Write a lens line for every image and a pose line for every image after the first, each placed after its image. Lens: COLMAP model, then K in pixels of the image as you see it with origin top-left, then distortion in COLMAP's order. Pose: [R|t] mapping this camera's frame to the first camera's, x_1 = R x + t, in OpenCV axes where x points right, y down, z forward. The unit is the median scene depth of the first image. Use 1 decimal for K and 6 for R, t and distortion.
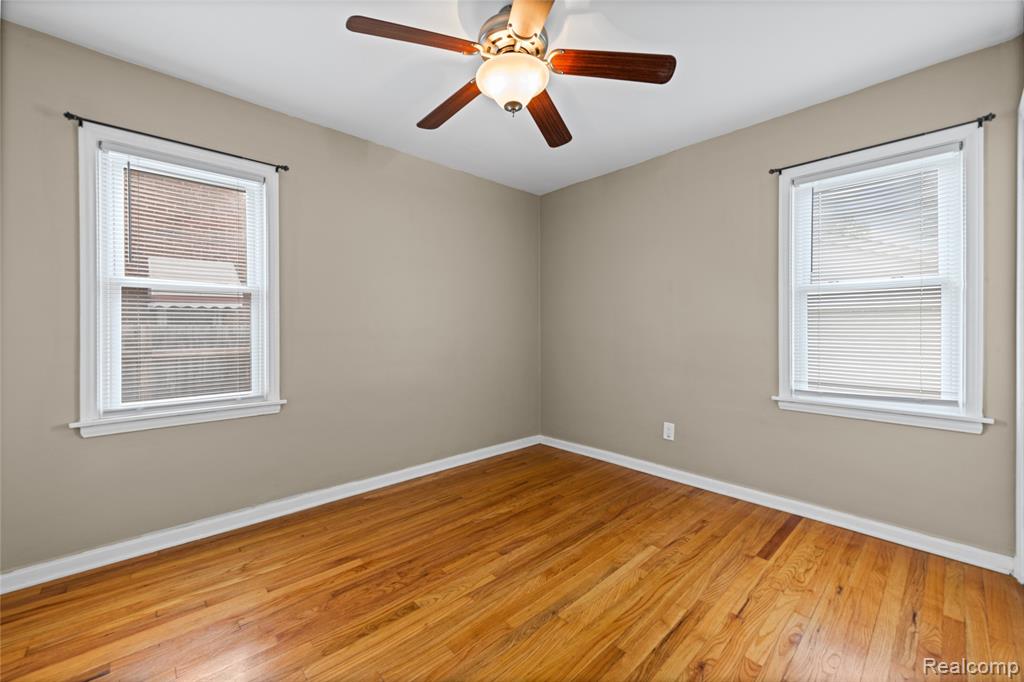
lens RADIAL K [[406.4, 0, 511.6], [0, 406.4, 335.1], [0, 0, 1]] dist [0.012073, -0.002001]
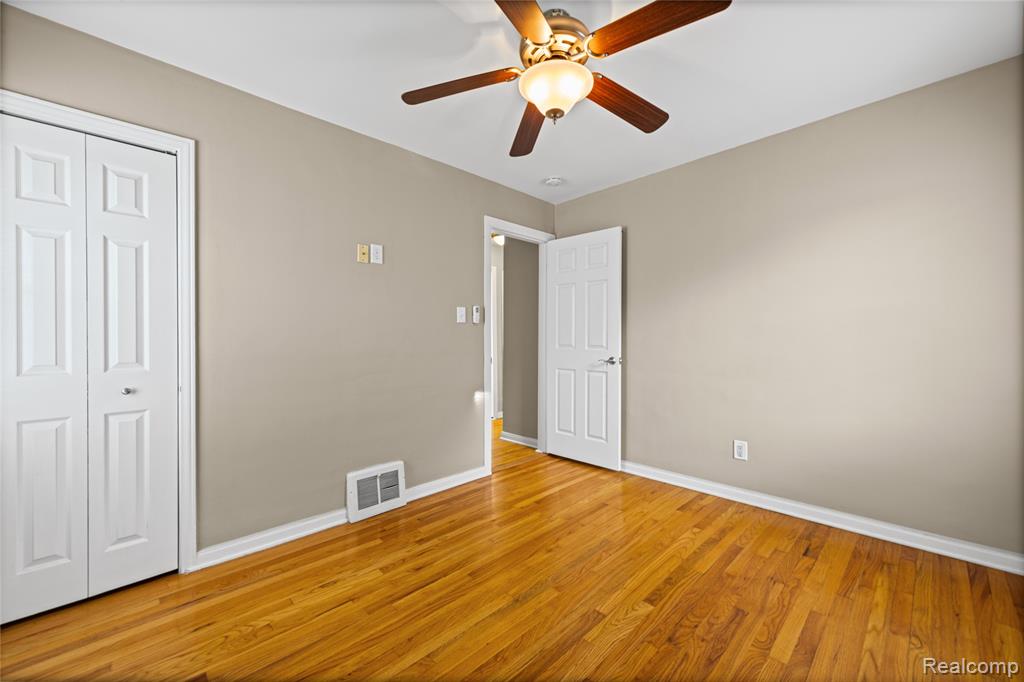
lens RADIAL K [[406.4, 0, 513.3], [0, 406.4, 337.8], [0, 0, 1]] dist [0.012073, -0.002001]
pose [[-0.999301, 0.008520, -0.036396, 0.140697], [0.008025, 0.999874, 0.013708, -0.032072], [0.036508, 0.013406, -0.999243, 1.987120]]
